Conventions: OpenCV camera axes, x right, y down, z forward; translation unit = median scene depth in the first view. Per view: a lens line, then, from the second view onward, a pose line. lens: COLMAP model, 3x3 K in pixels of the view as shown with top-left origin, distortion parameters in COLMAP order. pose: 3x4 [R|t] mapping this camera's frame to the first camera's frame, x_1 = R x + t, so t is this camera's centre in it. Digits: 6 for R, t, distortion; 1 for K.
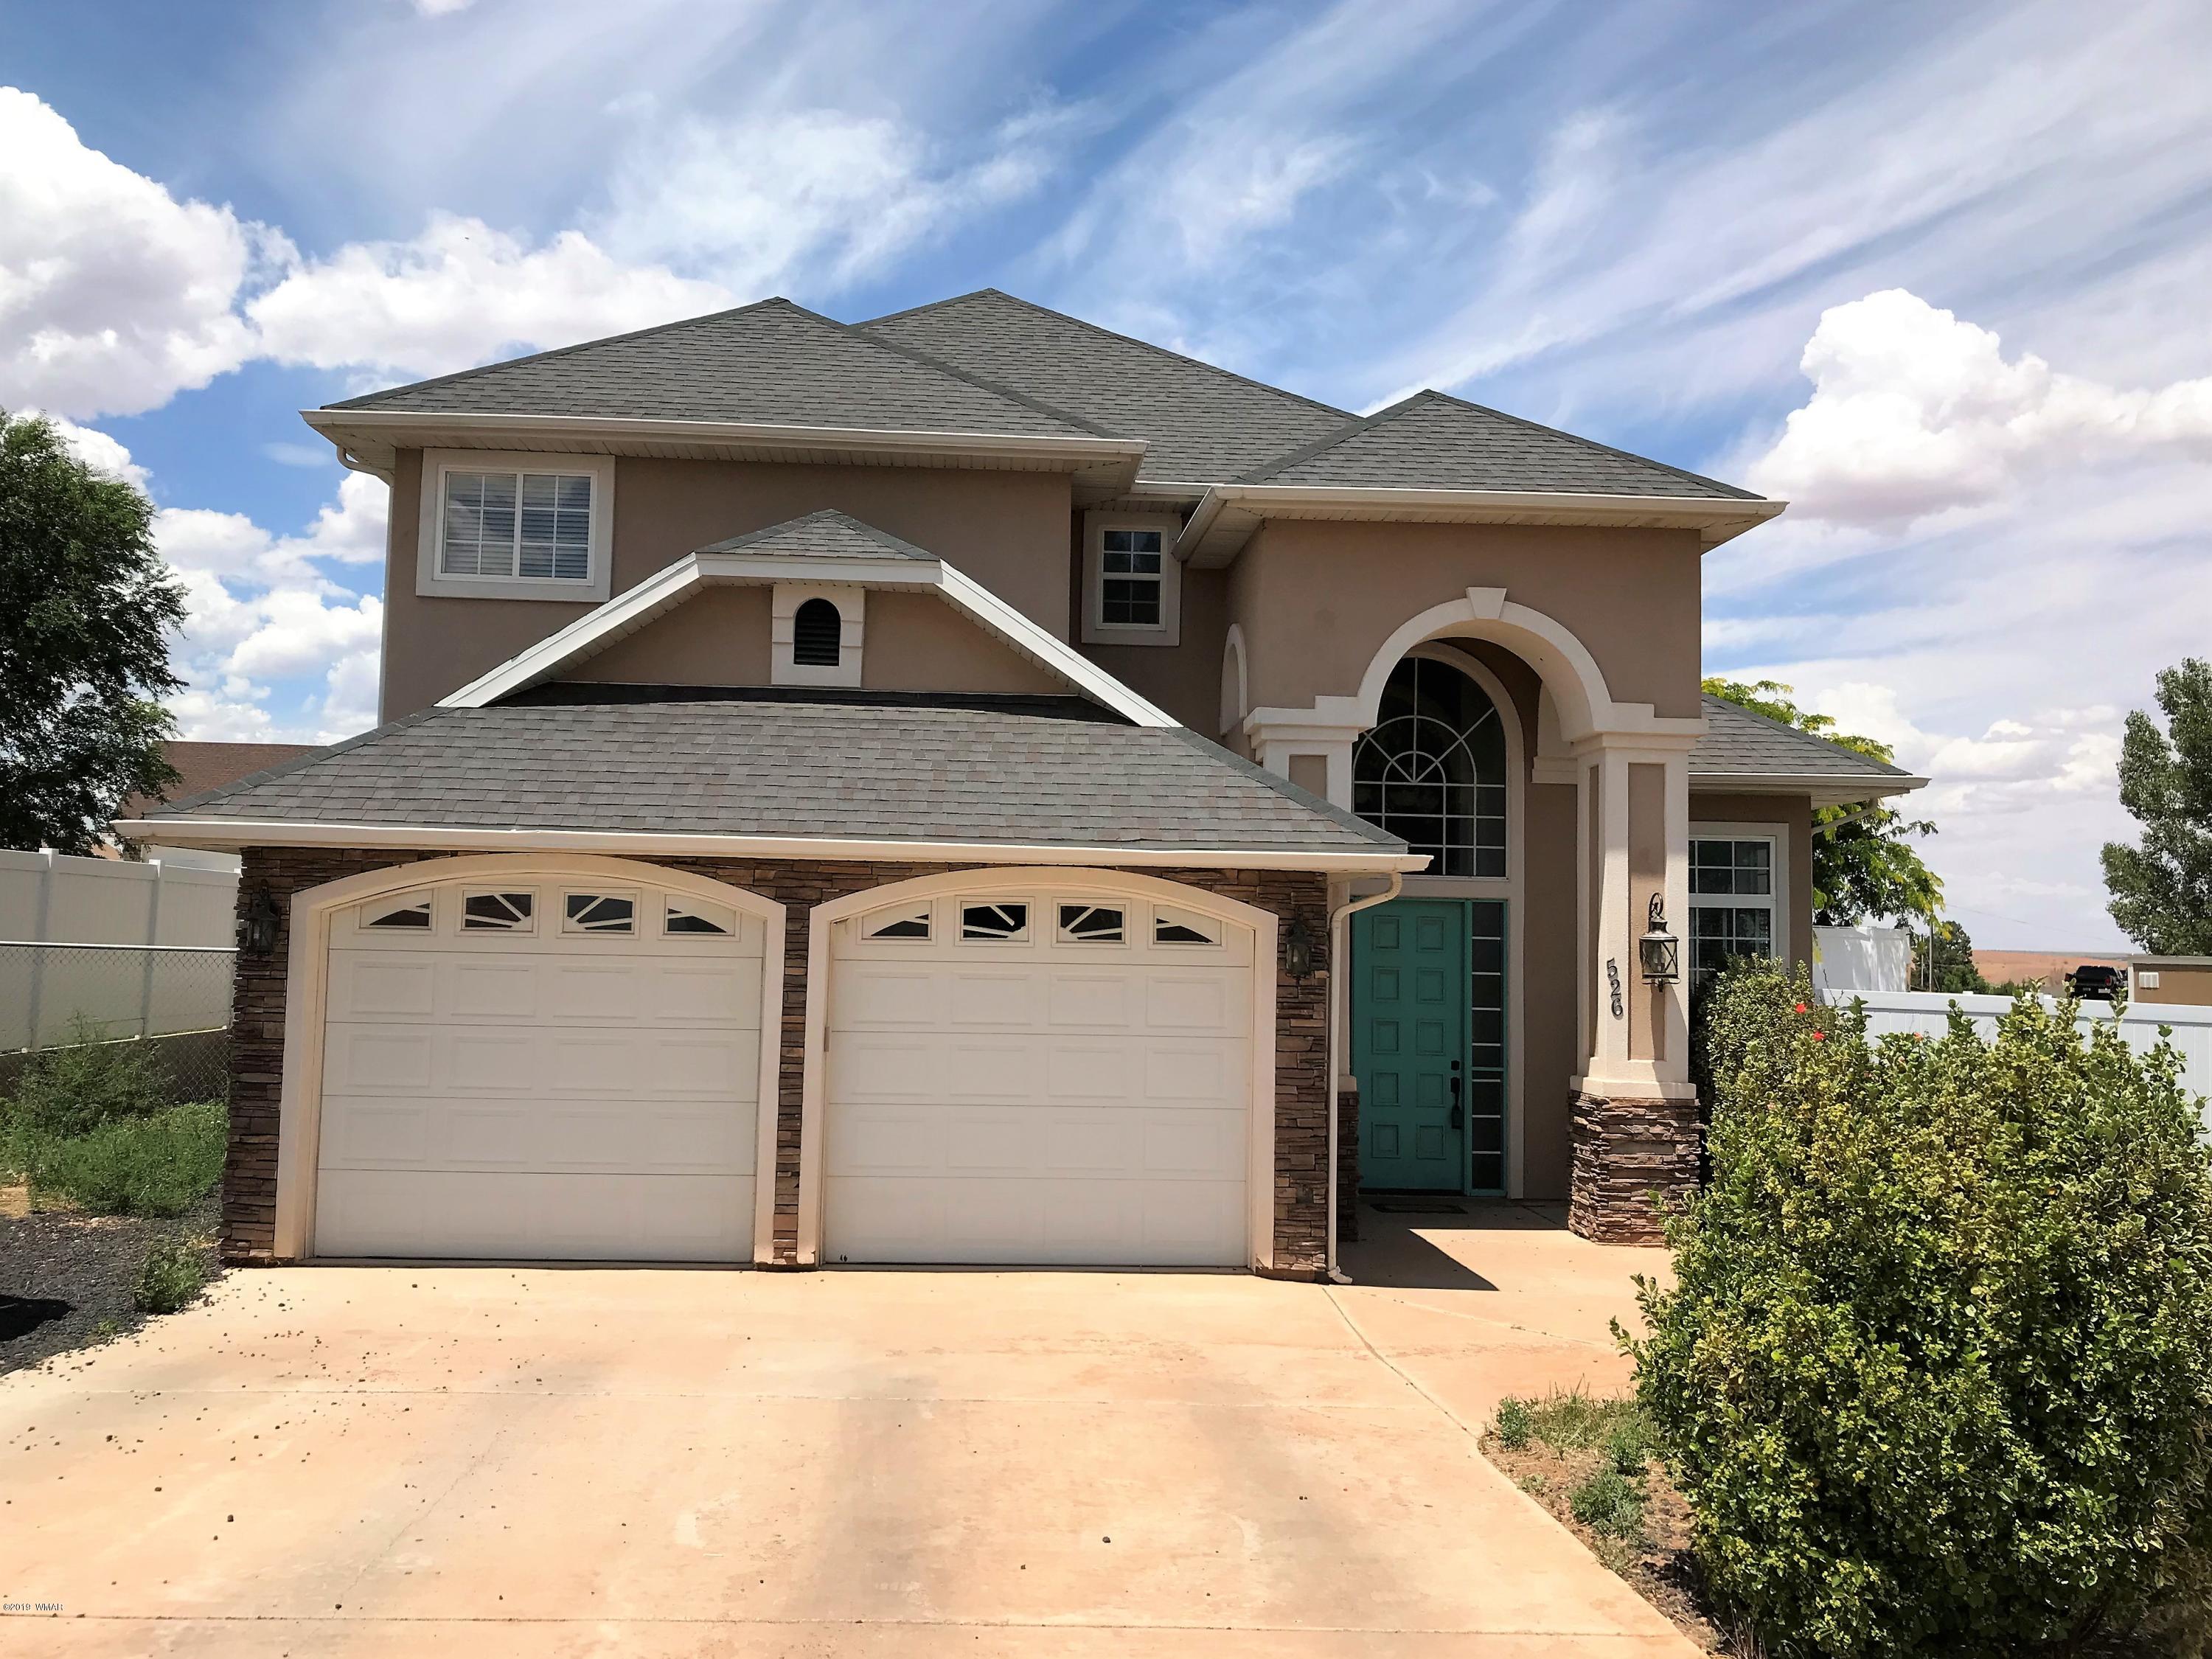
lens RADIAL K [[1904.3, 0, 1106.0], [0, 1904.3, 829.5], [0, 0, 1]] dist [0.007182, -0.073791]
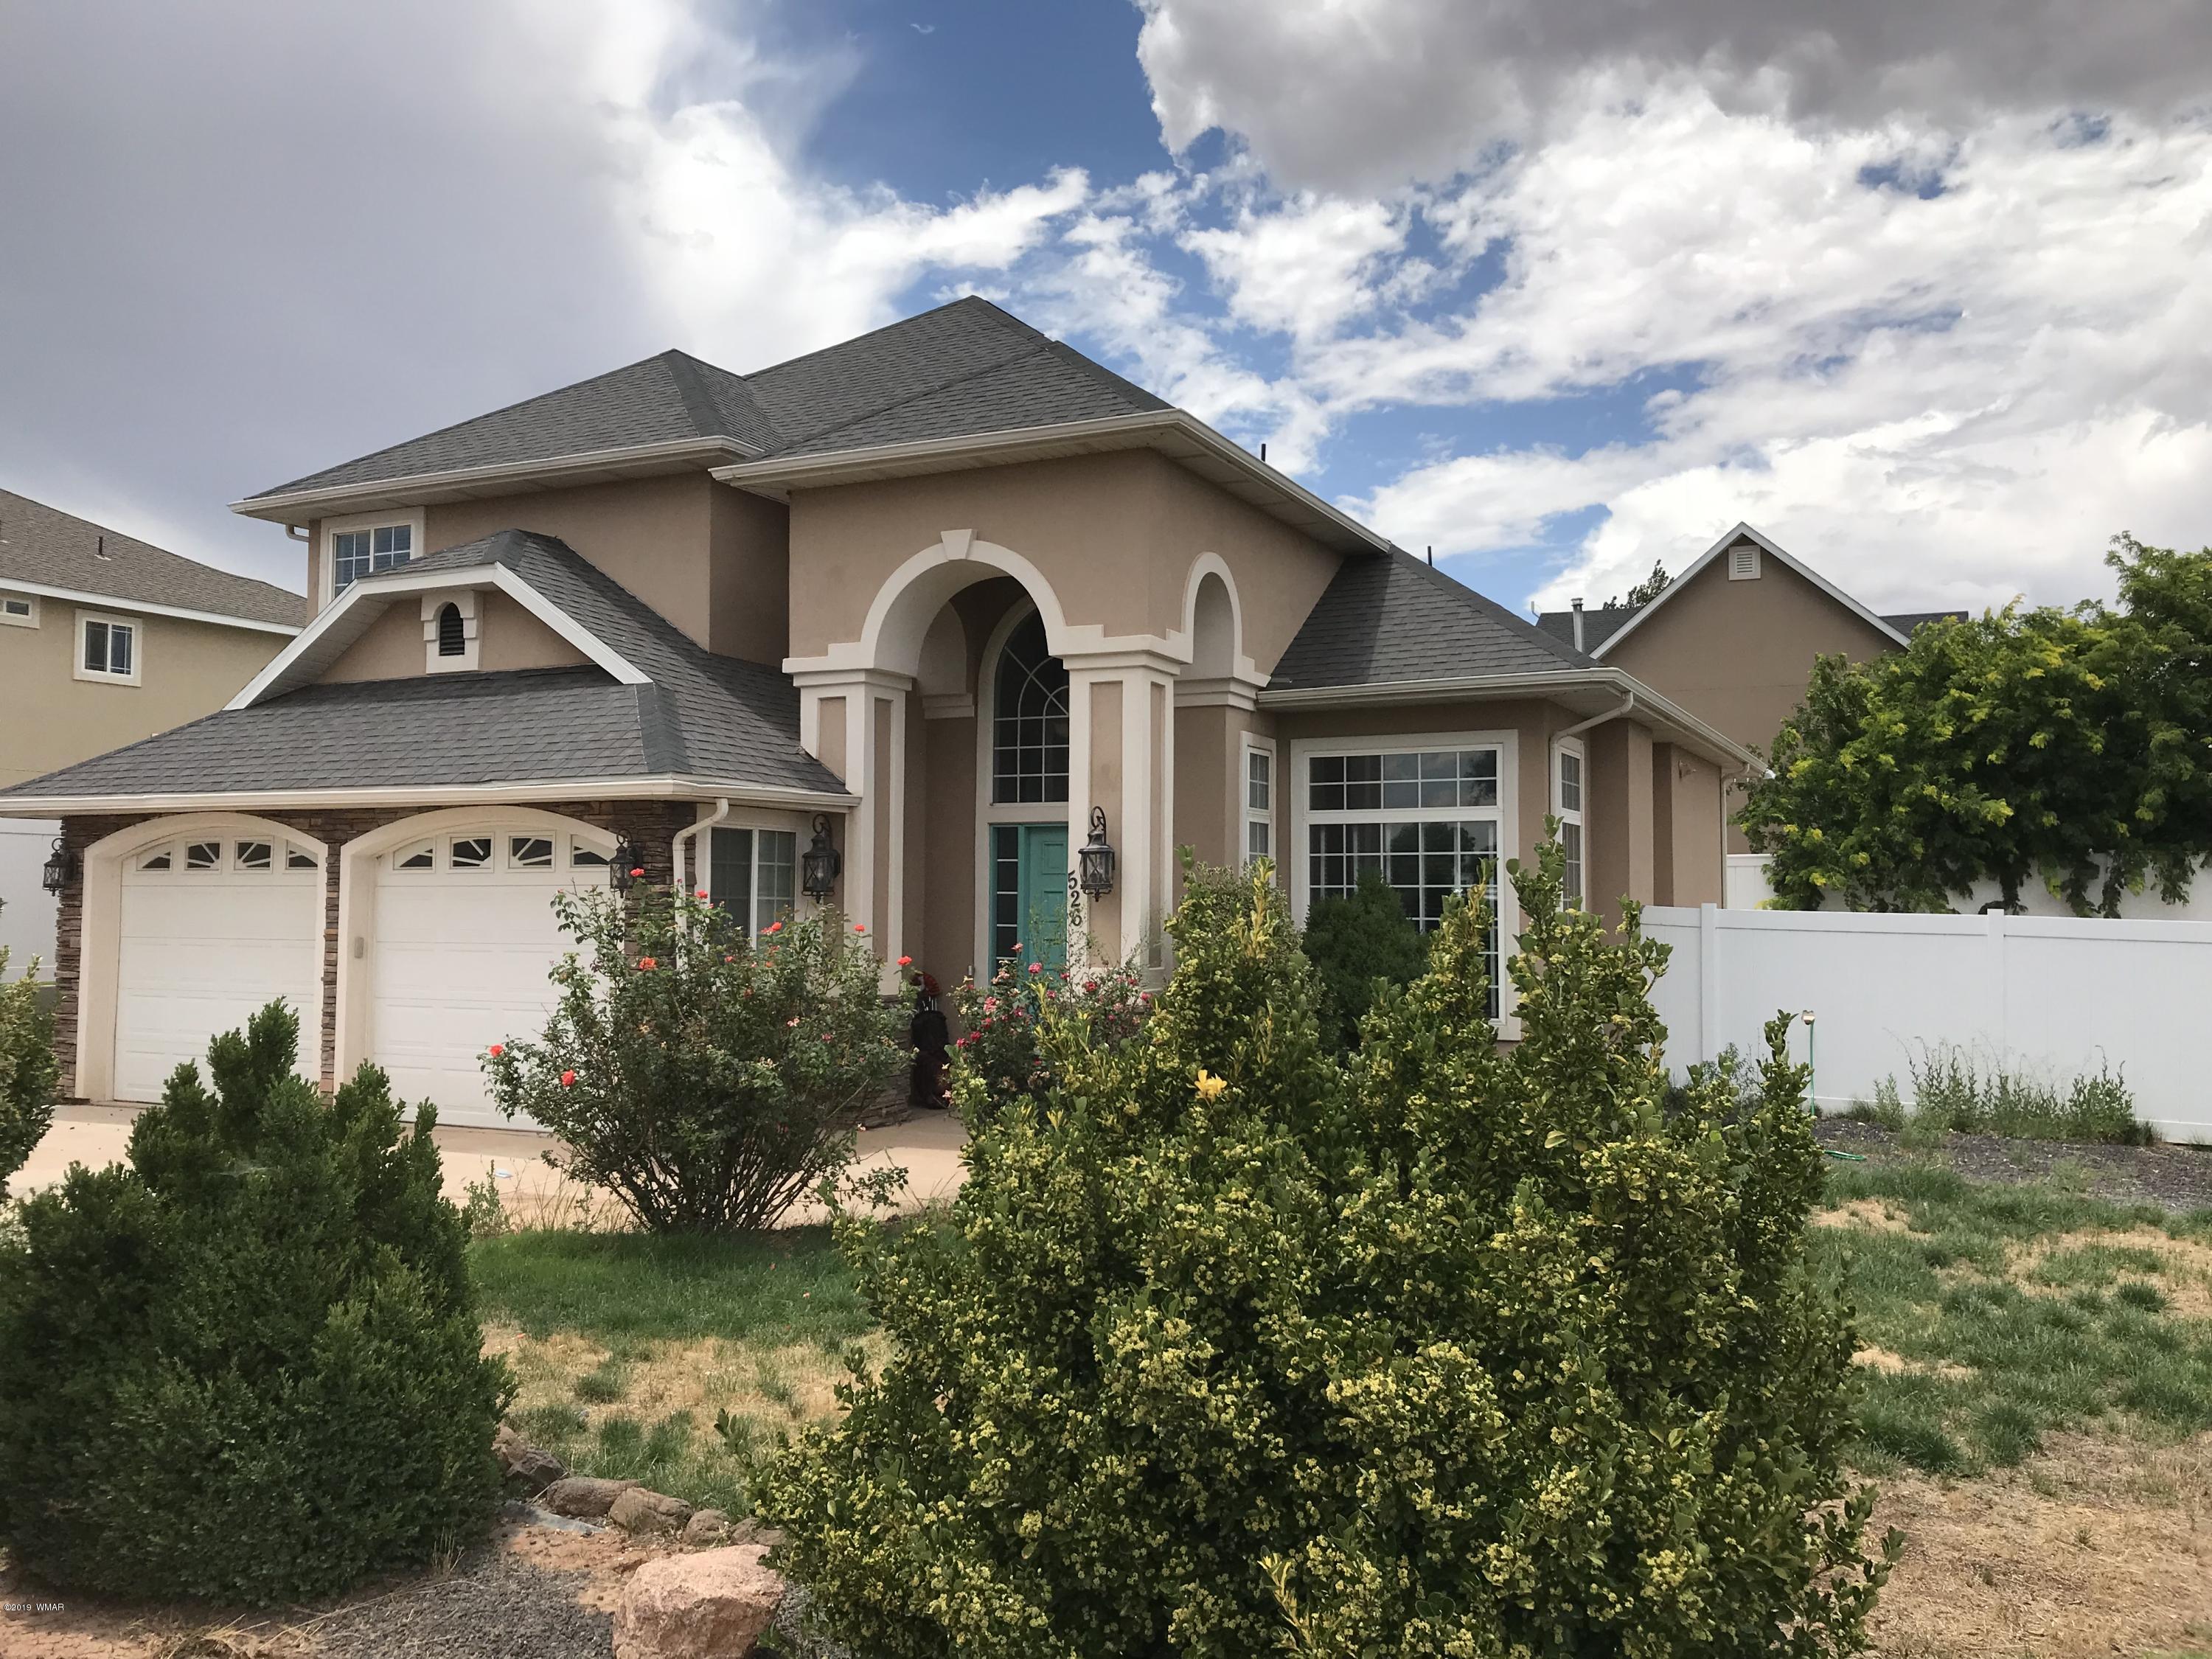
lens RADIAL K [[1830.8, 0, 1106.0], [0, 1830.8, 829.5], [0, 0, 1]] dist [0.016312, -0.000745]
pose [[0.870531, -0.038493, -0.490605, 0.784538], [0.045085, 0.998982, 0.001618, 0.044586], [0.490043, -0.023527, 0.871381, 0.143205]]
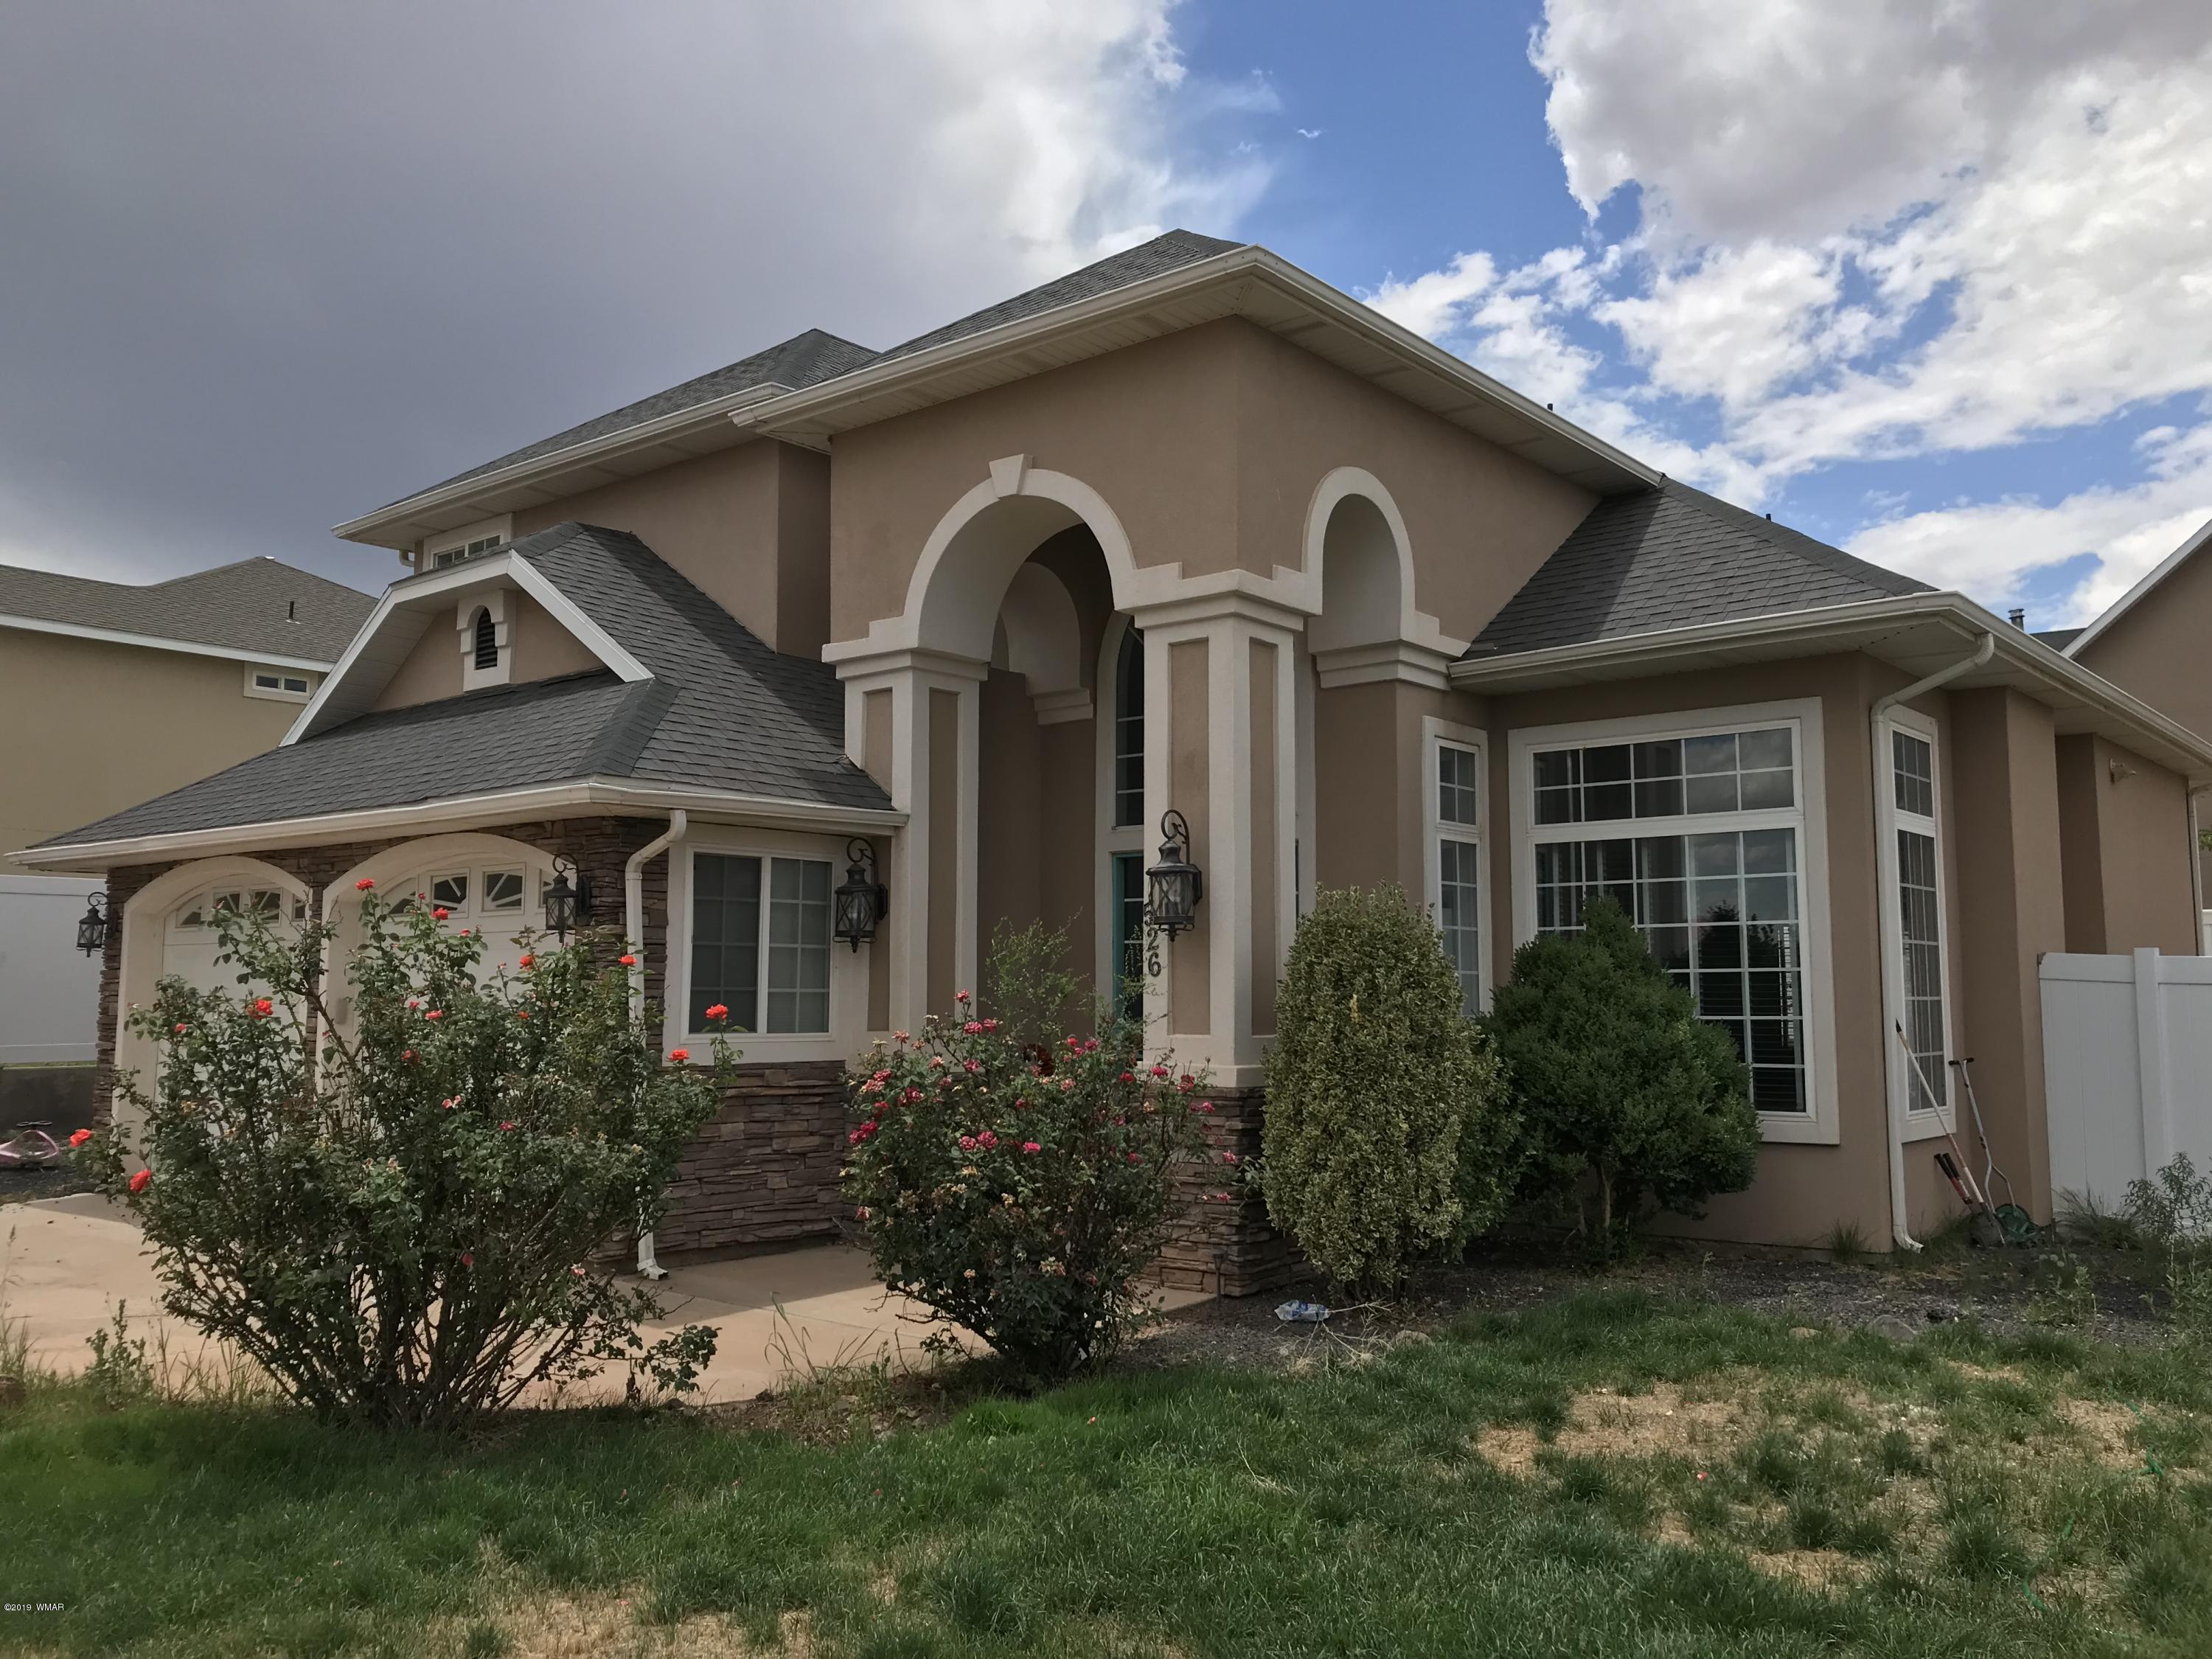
lens RADIAL K [[1832.3, 0, 1077.4], [0, 1832.3, 785.6], [0, 0, 1]] dist [-0.002742, 0.005927]
pose [[0.724751, -0.099505, -0.681787, 0.755368], [0.058131, 0.994819, -0.083398, 0.081468], [0.686554, 0.020810, 0.726781, 0.459682]]
